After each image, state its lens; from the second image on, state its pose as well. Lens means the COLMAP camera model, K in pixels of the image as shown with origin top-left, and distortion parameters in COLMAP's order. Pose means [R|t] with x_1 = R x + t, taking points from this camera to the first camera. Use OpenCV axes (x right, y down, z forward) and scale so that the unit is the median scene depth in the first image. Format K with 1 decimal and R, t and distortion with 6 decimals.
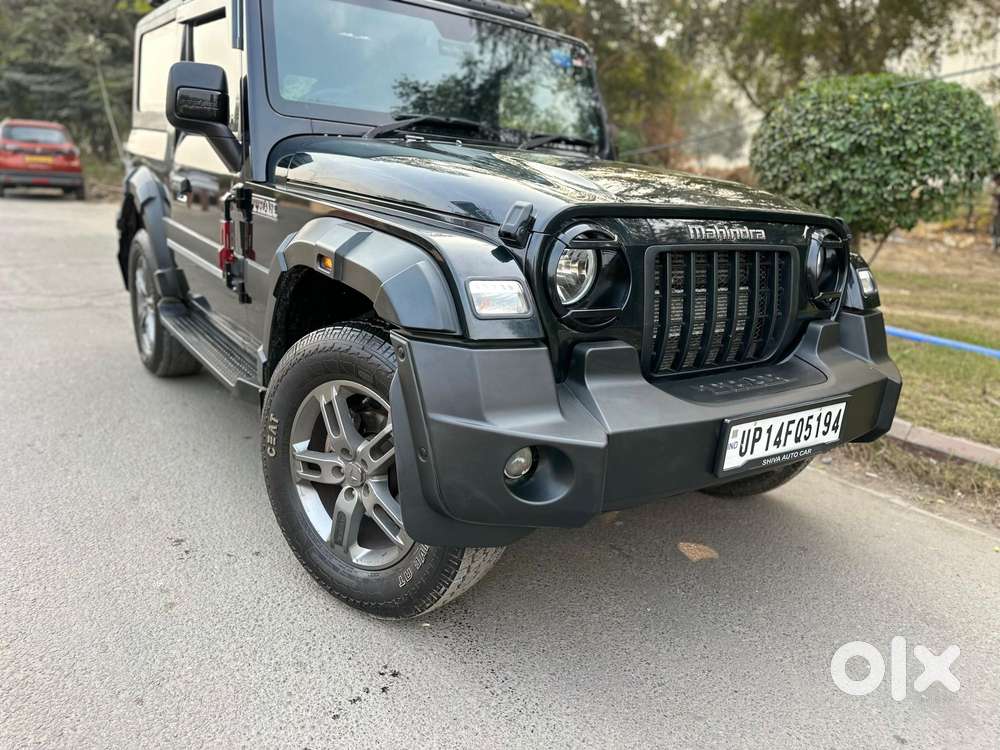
lens RADIAL K [[713.4, 0, 500.9], [0, 713.4, 381.1], [0, 0, 1]] dist [0.035098, -0.043342]
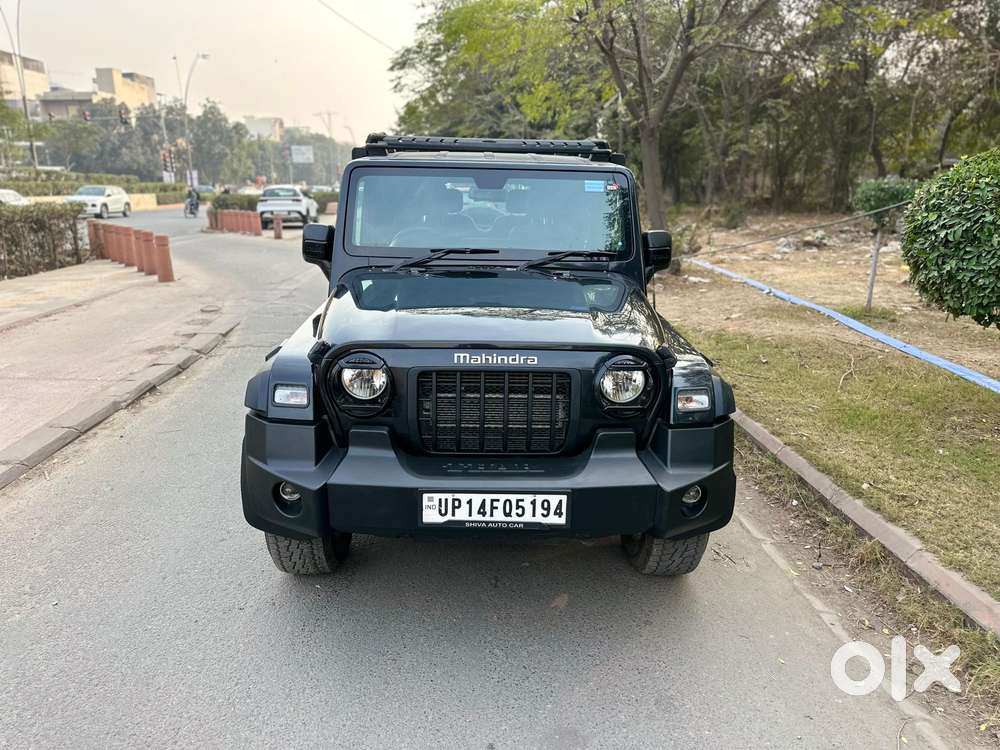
lens RADIAL K [[713.4, 0, 495.0], [0, 713.4, 378.4], [0, 0, 1]] dist [0.035098, -0.043342]
pose [[0.820780, 0.092105, -0.563770, 0.806220], [-0.111531, 0.993761, -0.000022, -0.122707], [0.560250, 0.062896, 0.825932, -0.106499]]
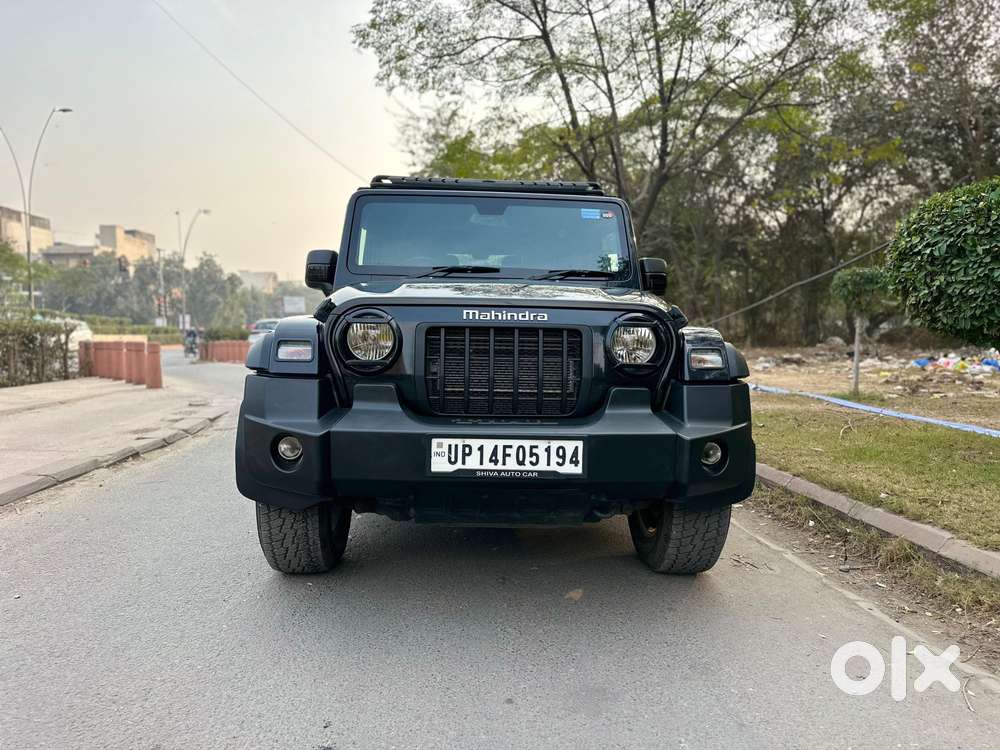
lens RADIAL K [[713.4, 0, 494.7], [0, 713.4, 378.2], [0, 0, 1]] dist [0.035098, -0.043342]
pose [[0.833691, -0.027984, -0.551521, 0.770547], [-0.105289, 0.972340, -0.208494, 0.146187], [0.542101, 0.231889, 0.807685, -0.067275]]
